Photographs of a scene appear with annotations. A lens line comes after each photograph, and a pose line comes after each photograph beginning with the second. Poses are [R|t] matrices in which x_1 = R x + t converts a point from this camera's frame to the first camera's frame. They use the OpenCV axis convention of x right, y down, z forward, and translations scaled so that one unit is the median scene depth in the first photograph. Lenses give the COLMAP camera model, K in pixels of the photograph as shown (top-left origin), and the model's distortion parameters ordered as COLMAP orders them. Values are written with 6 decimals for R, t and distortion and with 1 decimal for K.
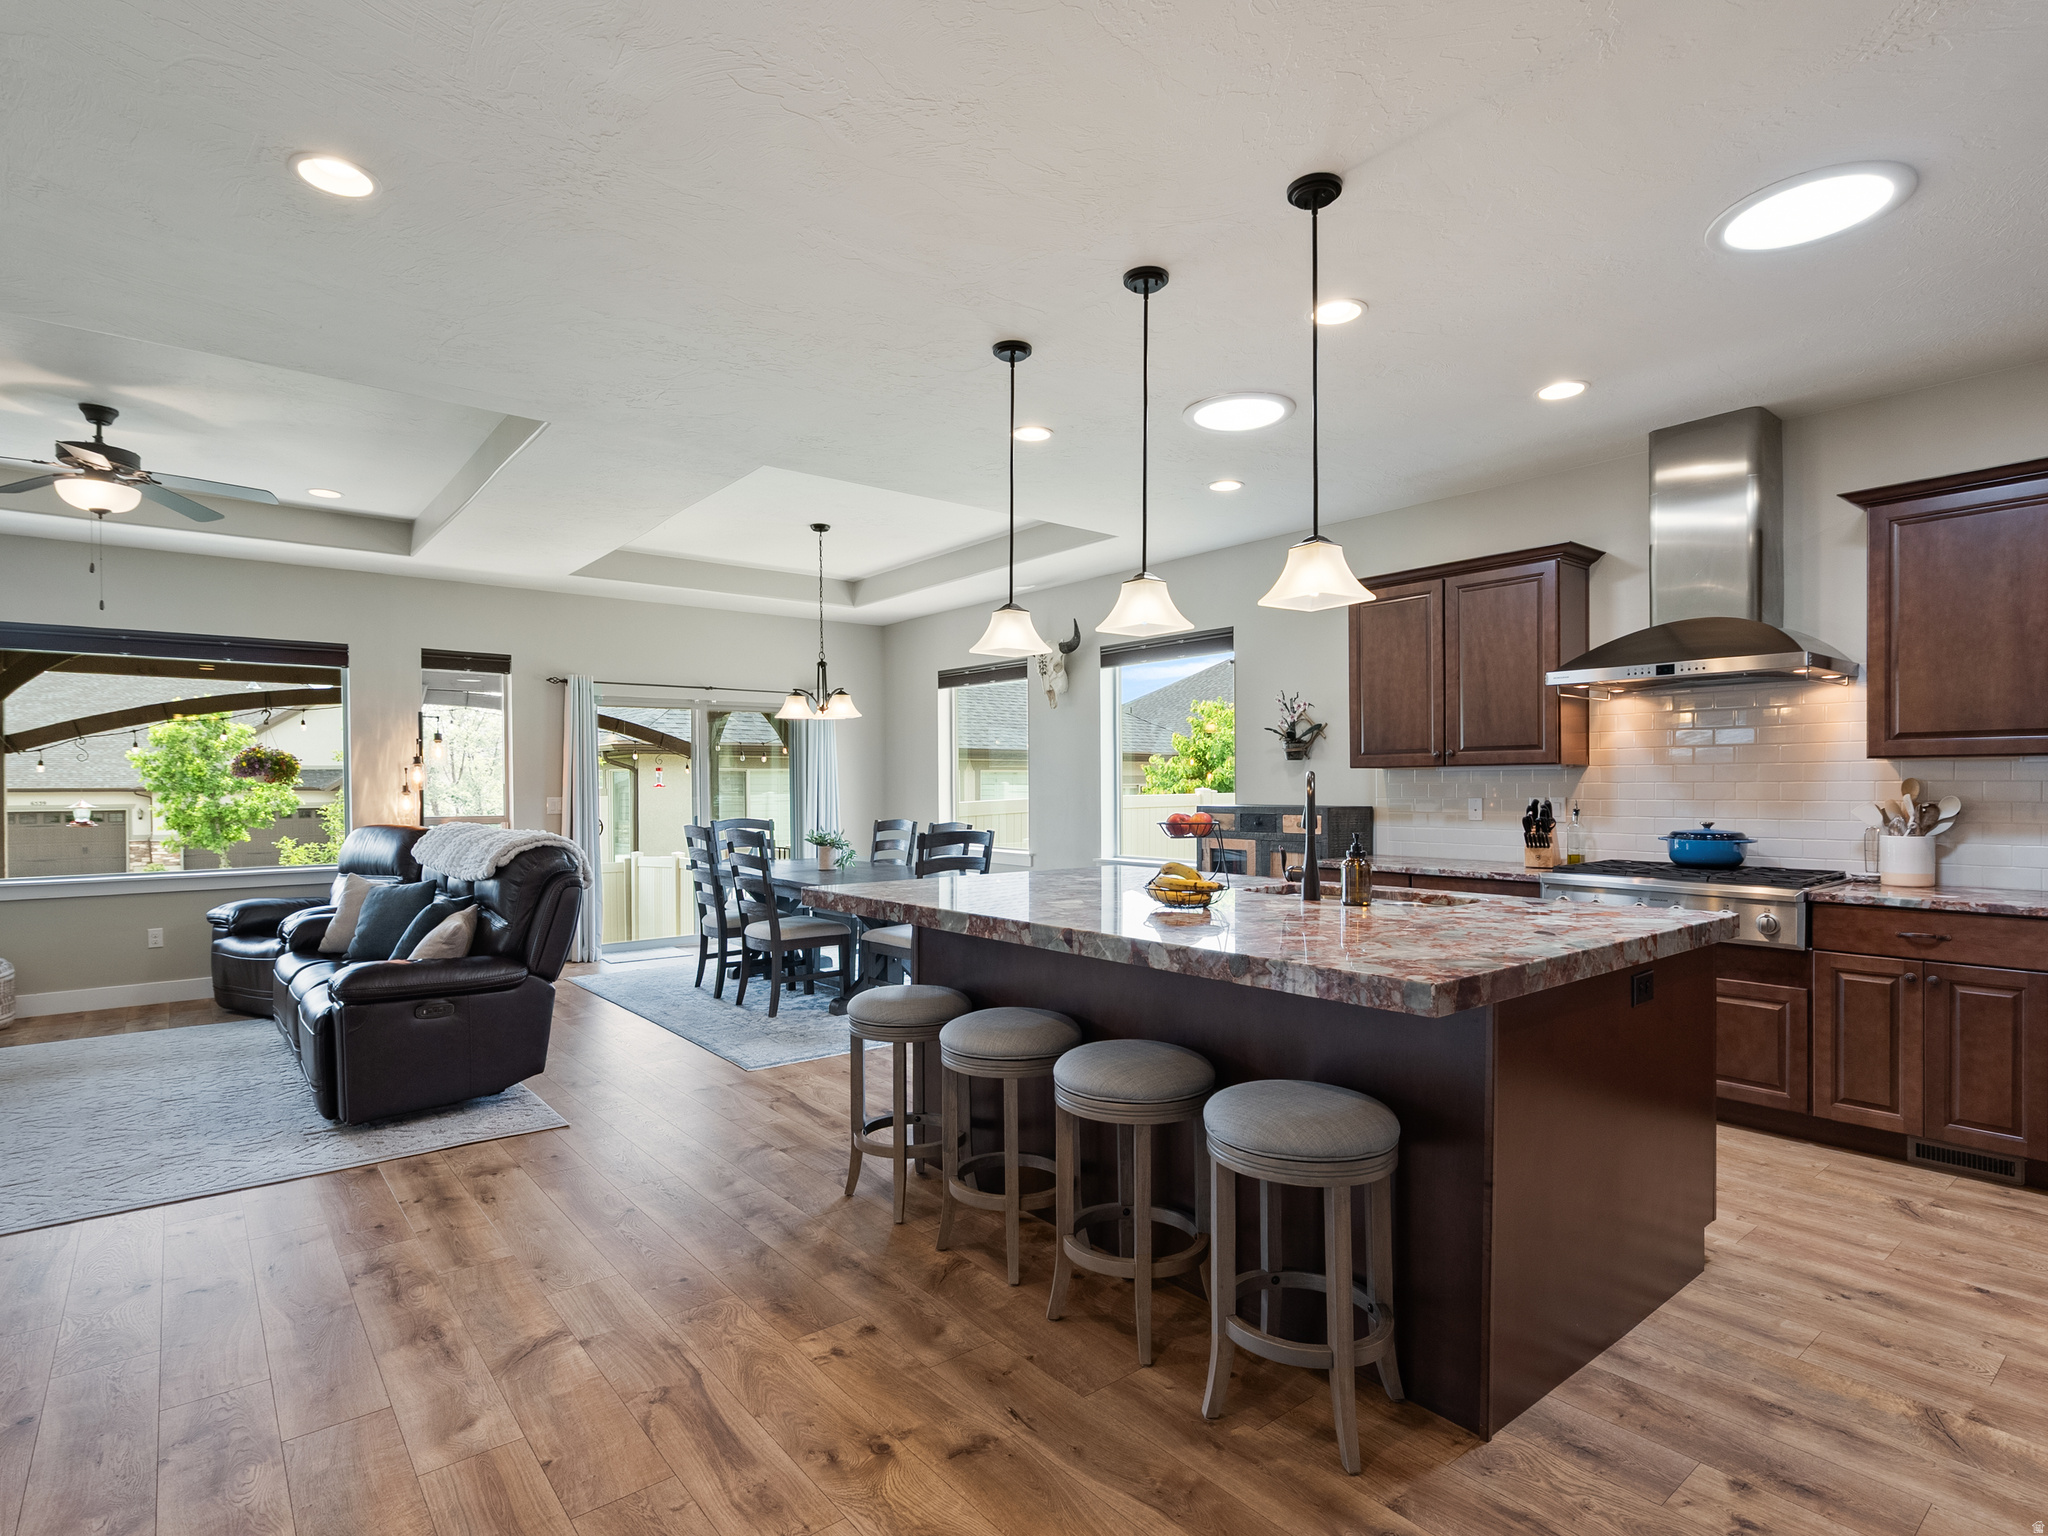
lens RADIAL K [[1044.1, 0, 1012.7], [0, 1044.1, 767.5], [0, 0, 1]] dist [-0.000546, 0.003104]
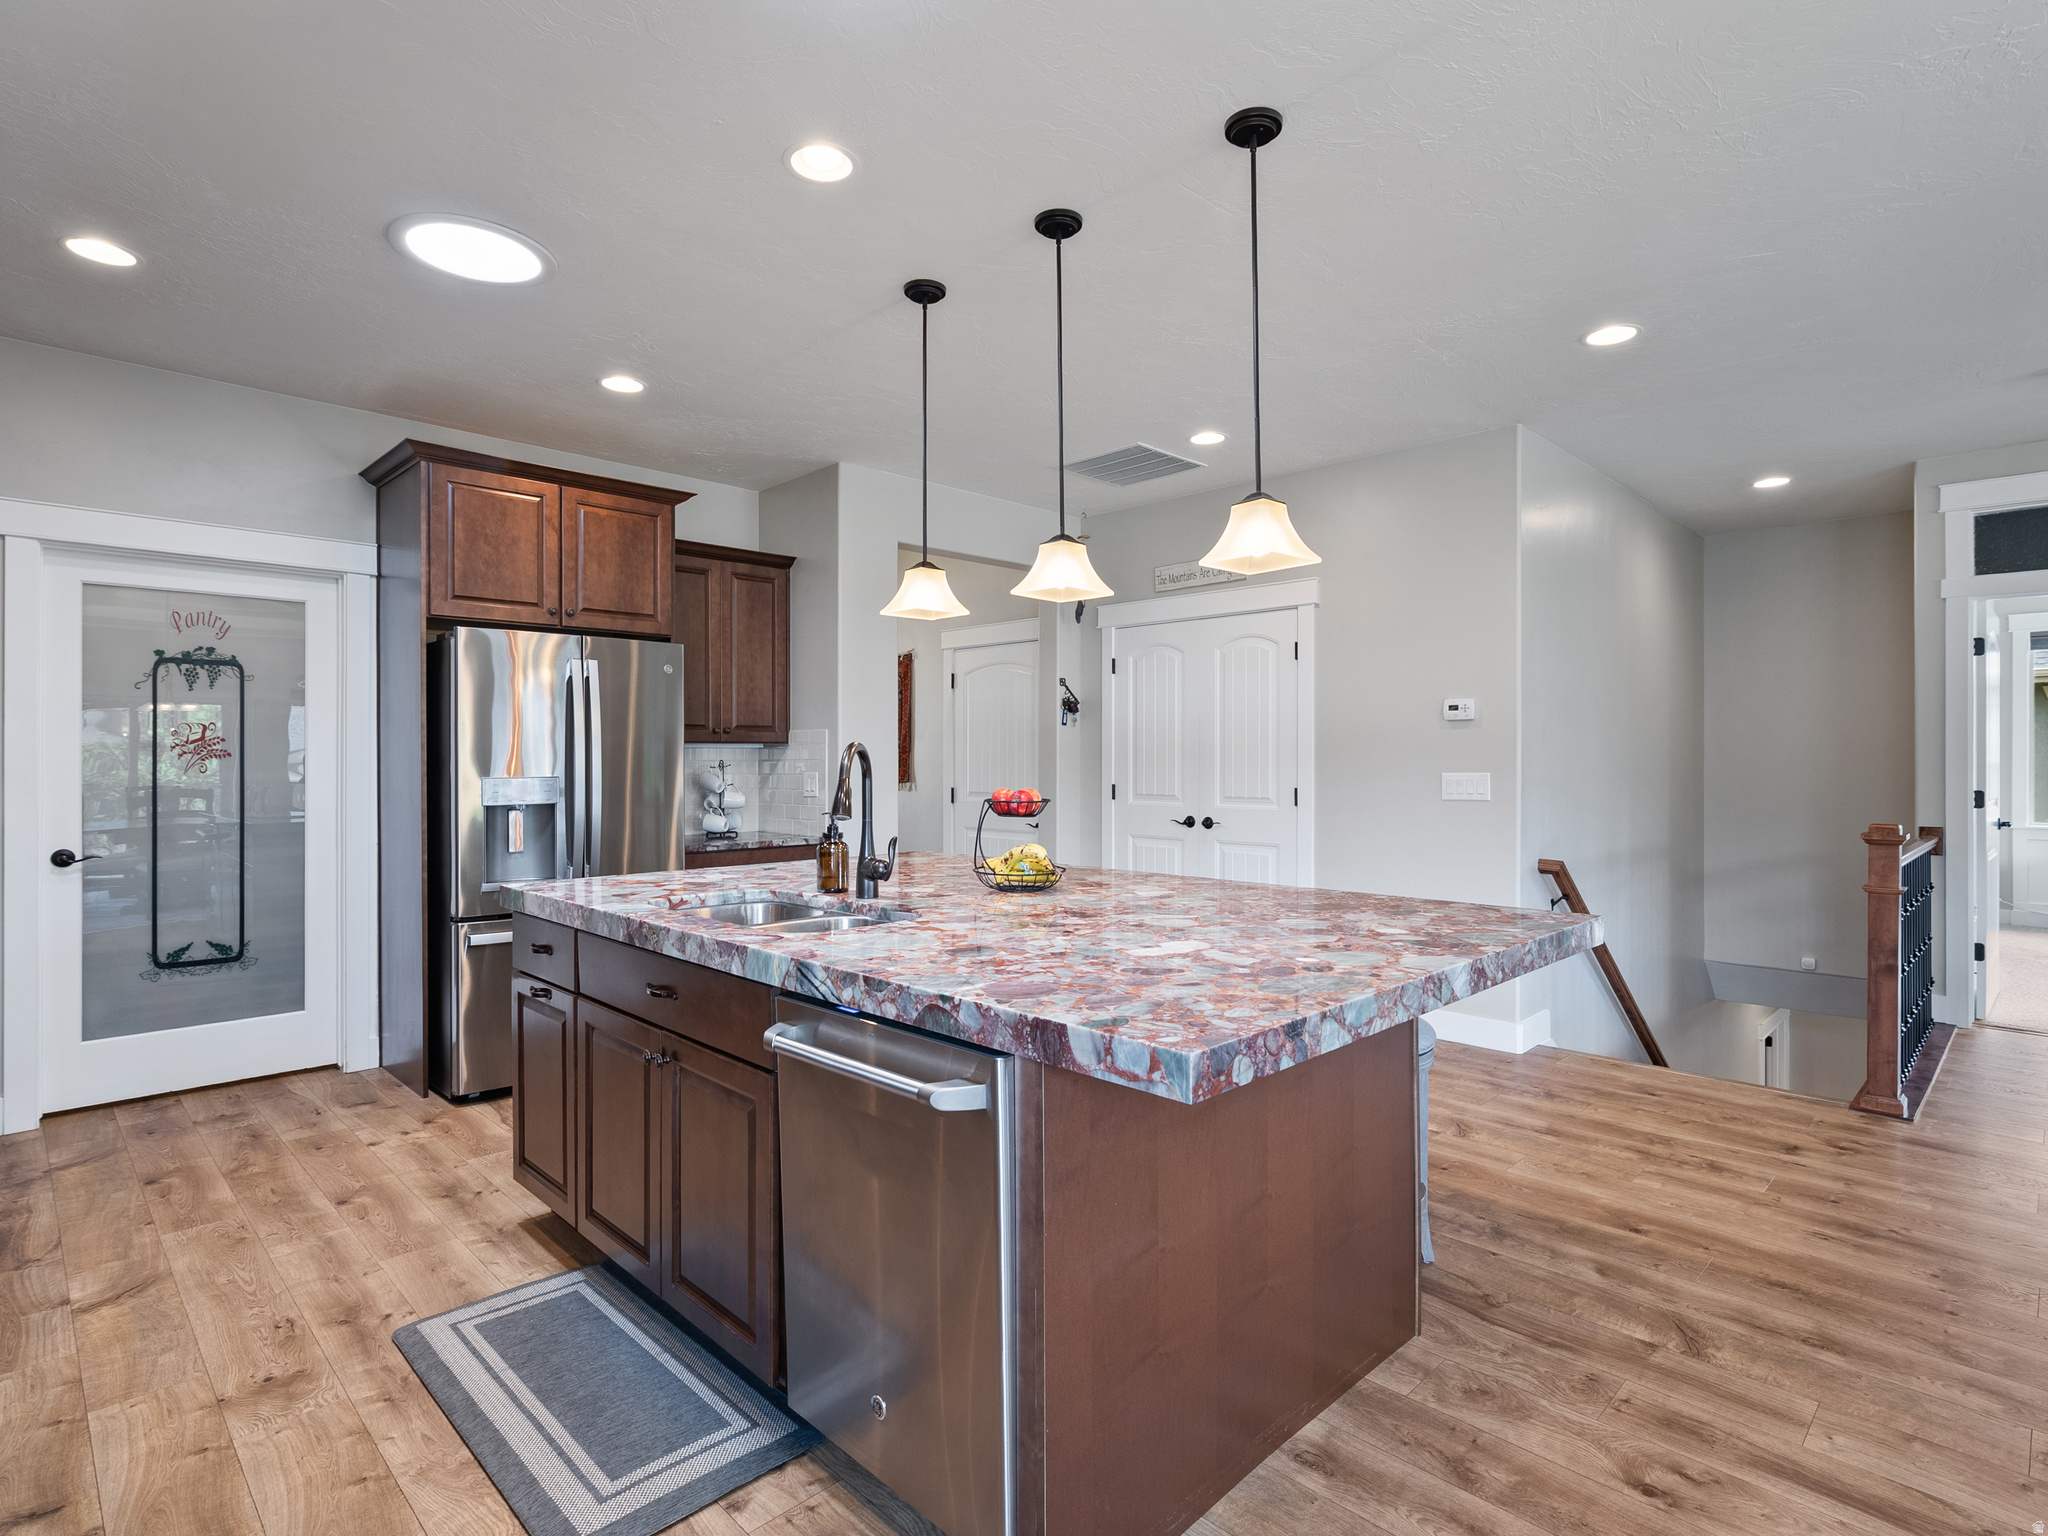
lens RADIAL K [[1044.1, 0, 1023.4], [0, 1044.1, 768.6], [0, 0, 1]] dist [-0.000546, 0.003104]
pose [[-0.994341, 0.007849, -0.105943, 0.276302], [0.009340, 0.999864, -0.013586, 0.040716], [0.105822, -0.014499, -0.994279, 2.074154]]
